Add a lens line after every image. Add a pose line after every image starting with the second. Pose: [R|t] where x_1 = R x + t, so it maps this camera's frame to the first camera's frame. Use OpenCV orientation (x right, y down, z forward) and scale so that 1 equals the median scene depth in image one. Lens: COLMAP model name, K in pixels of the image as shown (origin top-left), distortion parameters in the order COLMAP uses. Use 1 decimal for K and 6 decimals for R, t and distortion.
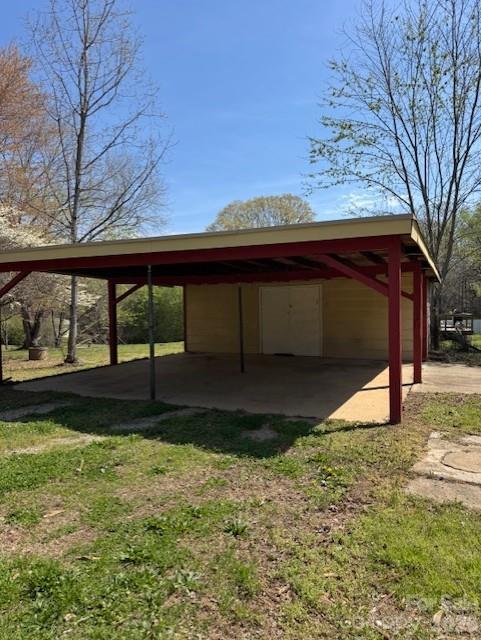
lens RADIAL K [[444.1, 0, 242.0], [0, 444.1, 320.5], [0, 0, 1]] dist [0.075427, -0.079017]
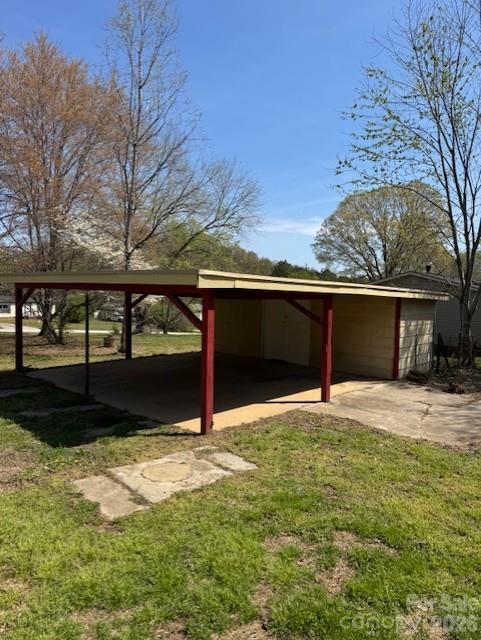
lens RADIAL K [[444.1, 0, 242.0], [0, 444.1, 320.5], [0, 0, 1]] dist [0.075427, -0.079017]
pose [[0.948849, 0.050829, -0.311613, 0.387257], [-0.041299, 0.998457, 0.037110, -0.065287], [0.313018, -0.022342, 0.949484, -0.060772]]
